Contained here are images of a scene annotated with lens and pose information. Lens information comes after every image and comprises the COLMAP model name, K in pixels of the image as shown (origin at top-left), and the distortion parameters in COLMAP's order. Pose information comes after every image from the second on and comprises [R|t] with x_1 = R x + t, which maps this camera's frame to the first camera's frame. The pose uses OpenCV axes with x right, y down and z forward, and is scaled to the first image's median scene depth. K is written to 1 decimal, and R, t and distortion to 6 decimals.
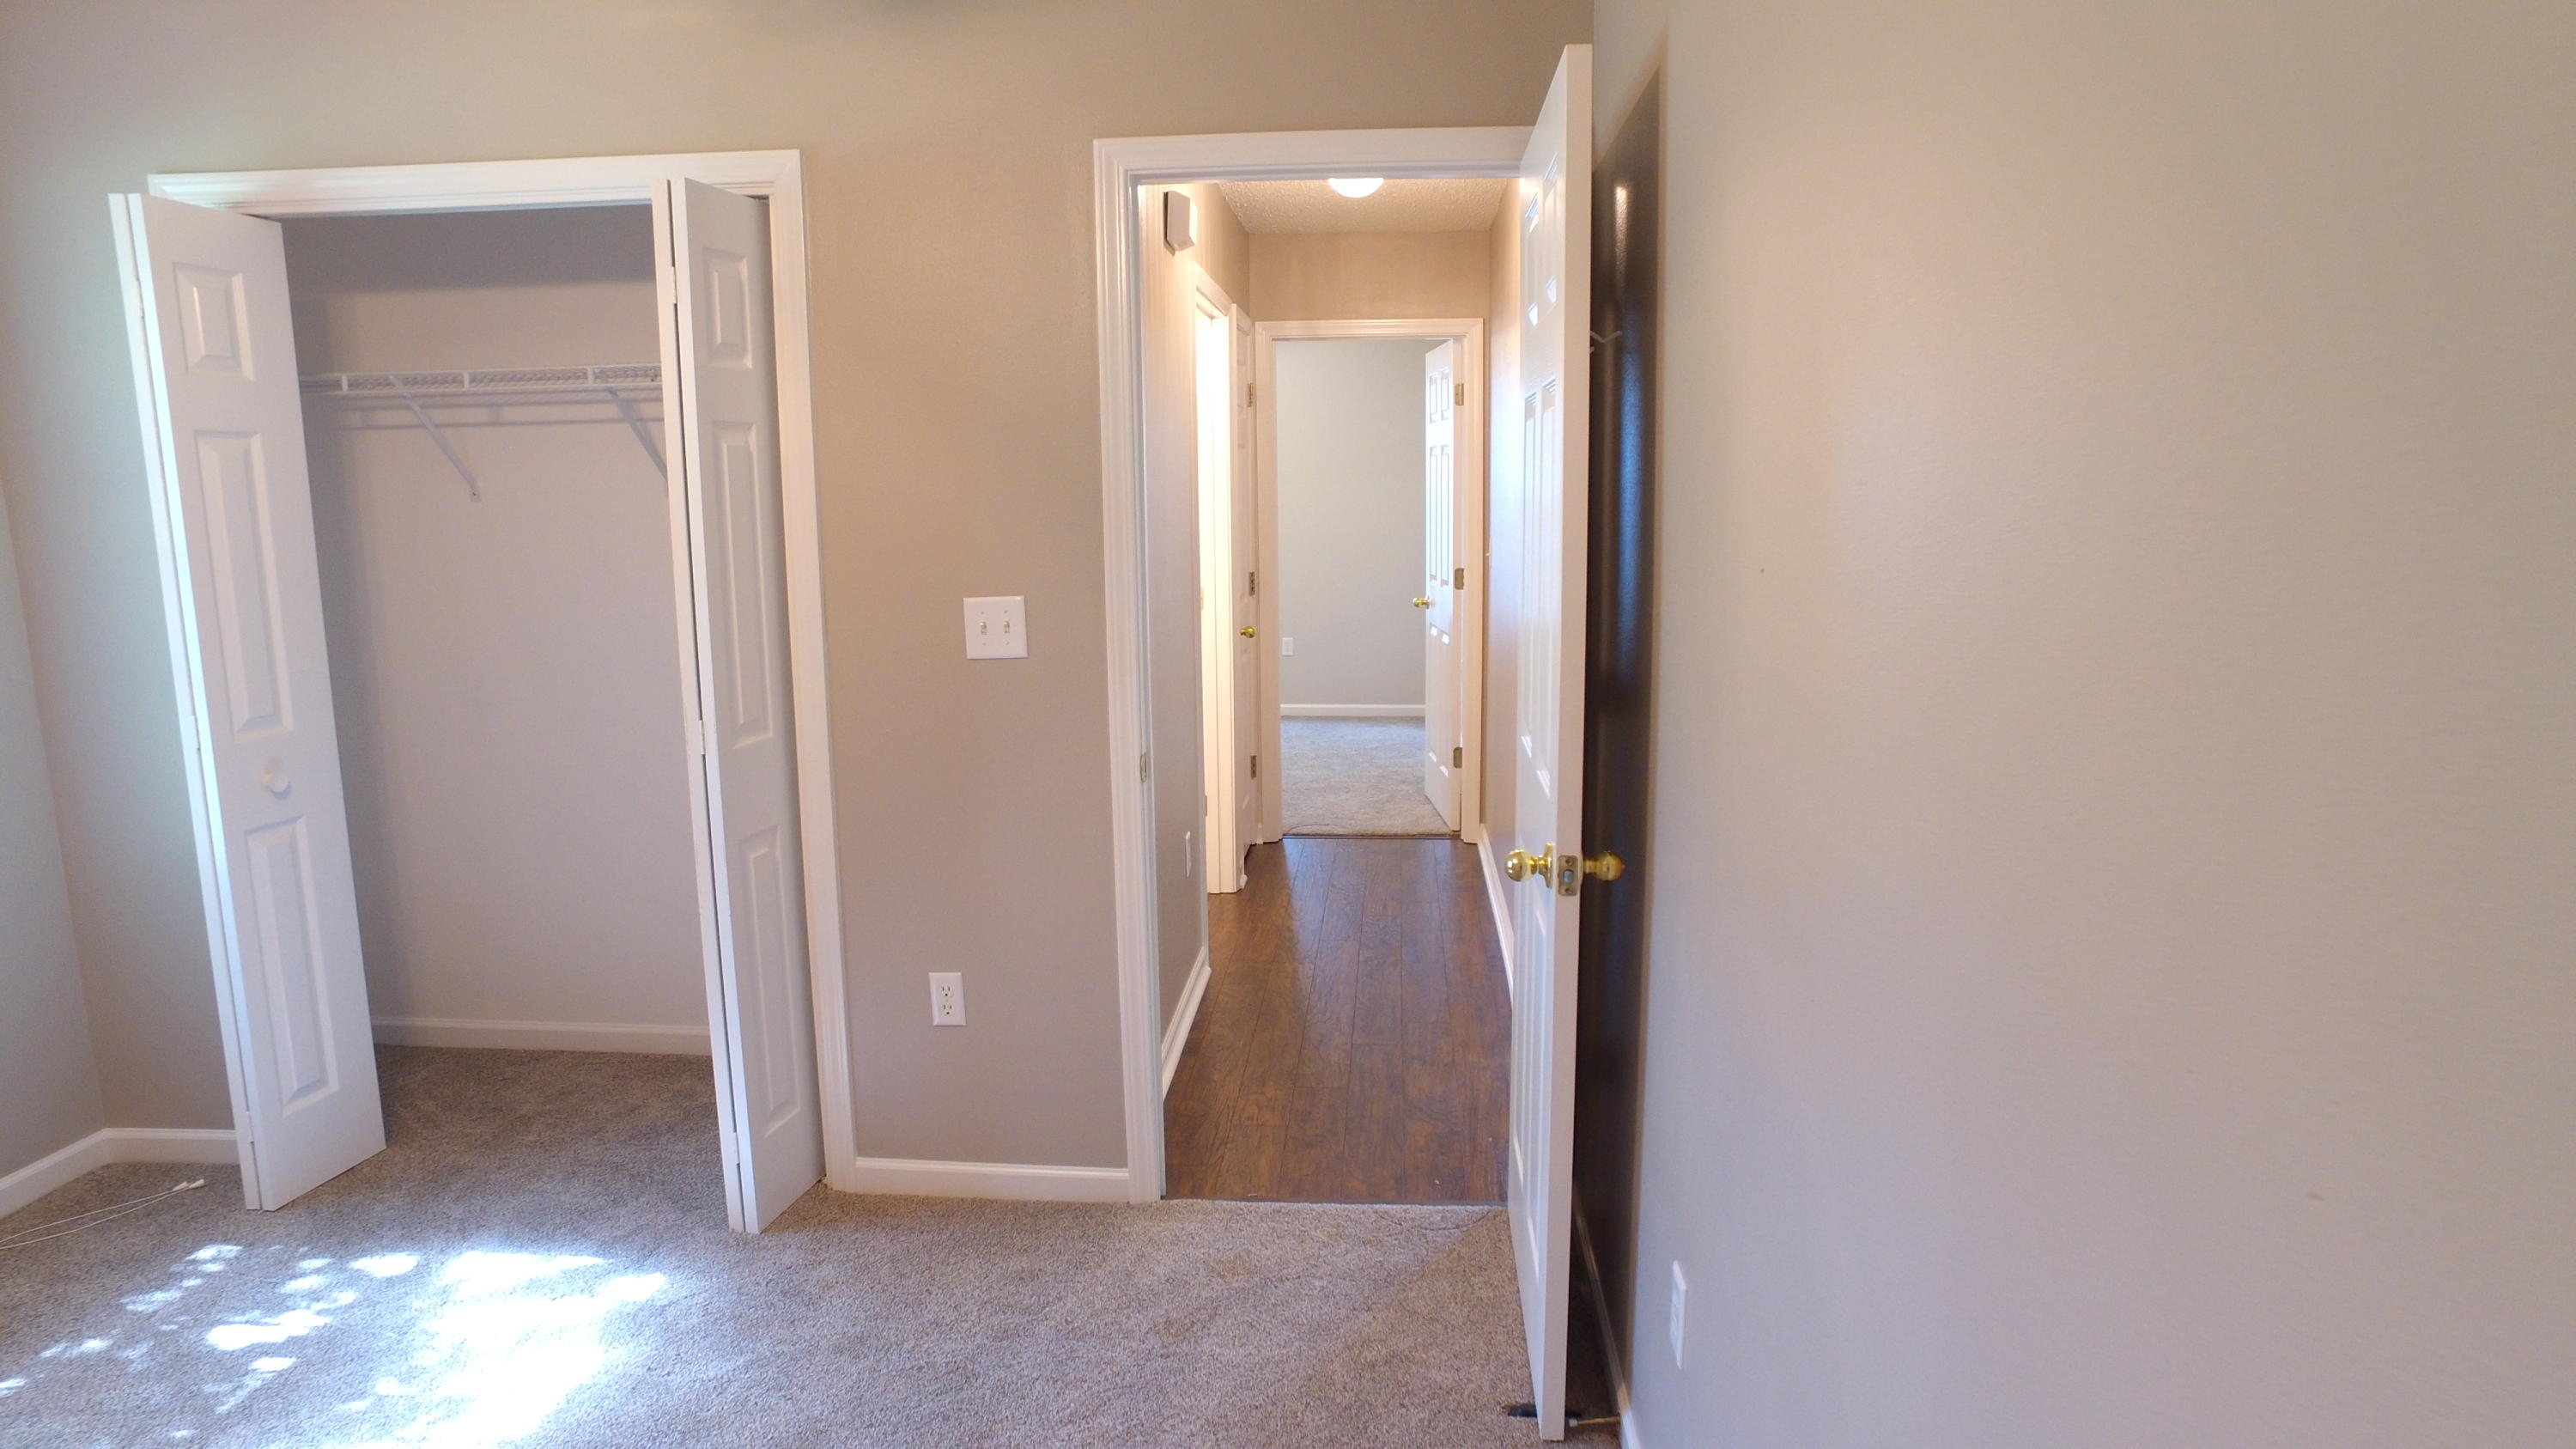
lens RADIAL K [[1563.4, 0, 1288.0], [0, 1563.4, 724.5], [0, 0, 1]] dist [-0.044071, 0.000601]
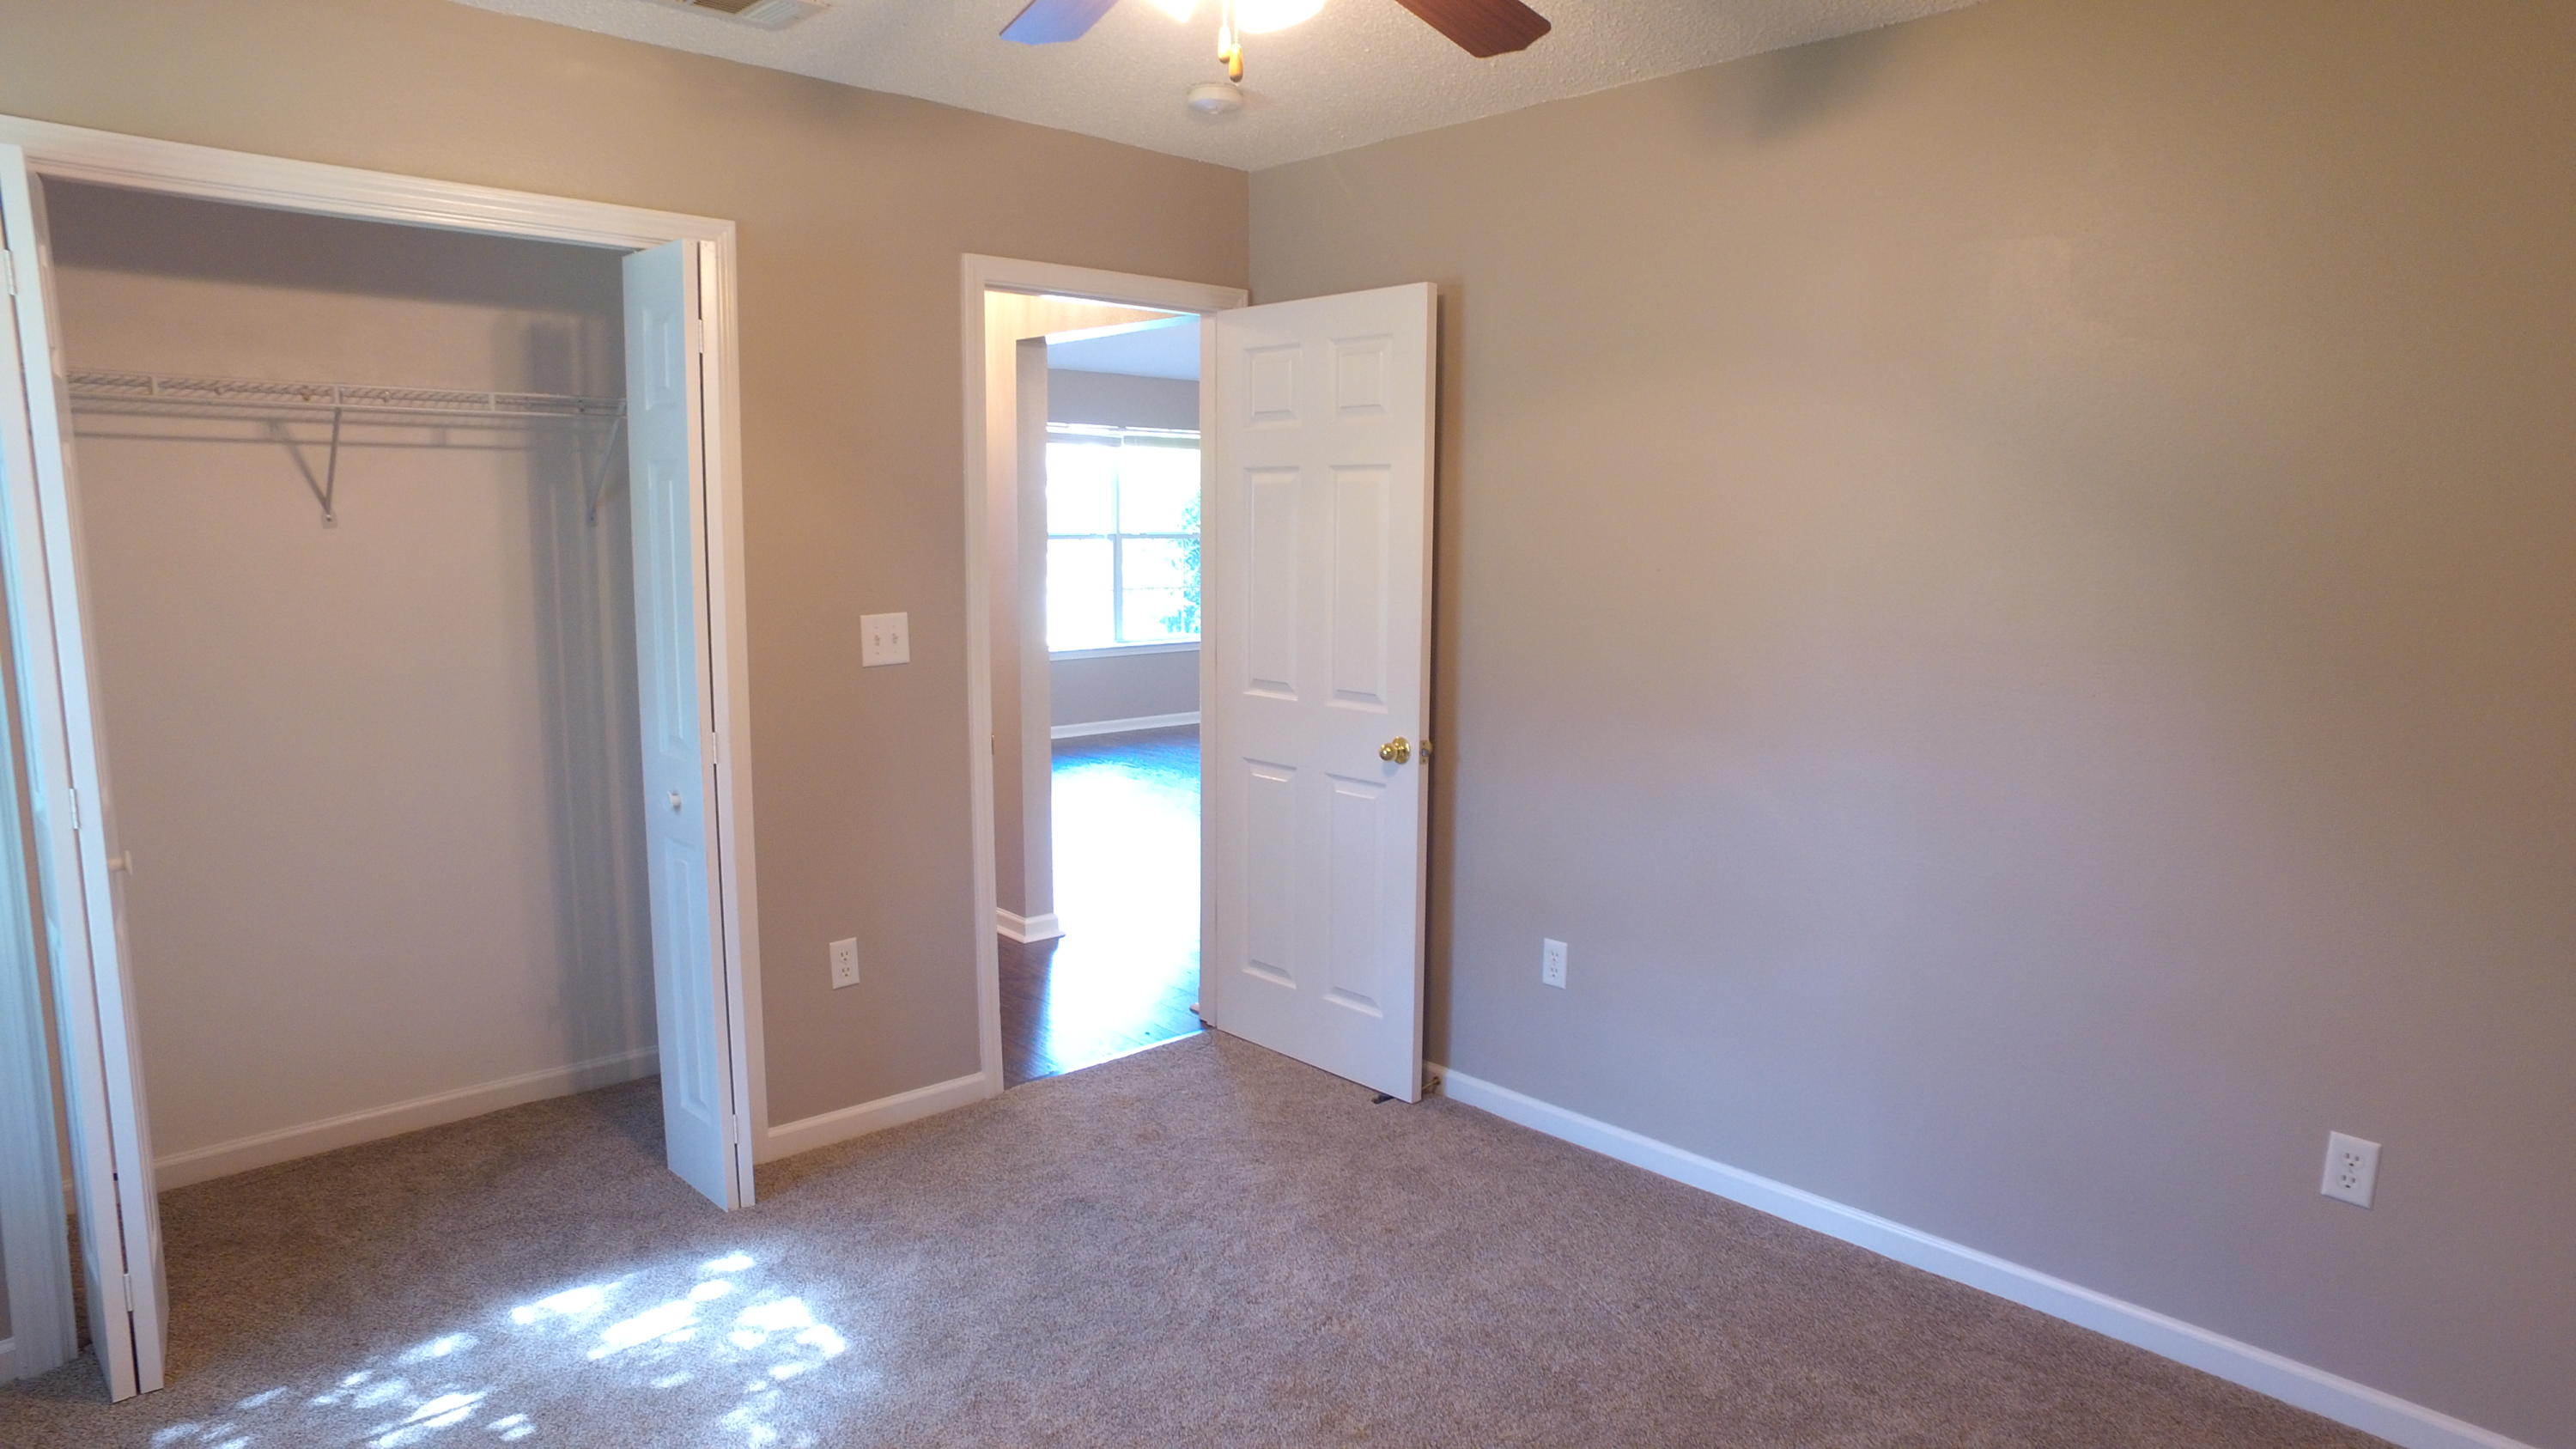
lens RADIAL K [[1504.4, 0, 1288.0], [0, 1504.4, 724.5], [0, 0, 1]] dist [-0.001387, -0.000288]
pose [[0.669386, -0.081948, 0.738381, -0.843046], [0.106170, 0.994248, 0.014096, 0.019916], [-0.735289, 0.068958, 0.674236, -0.007297]]
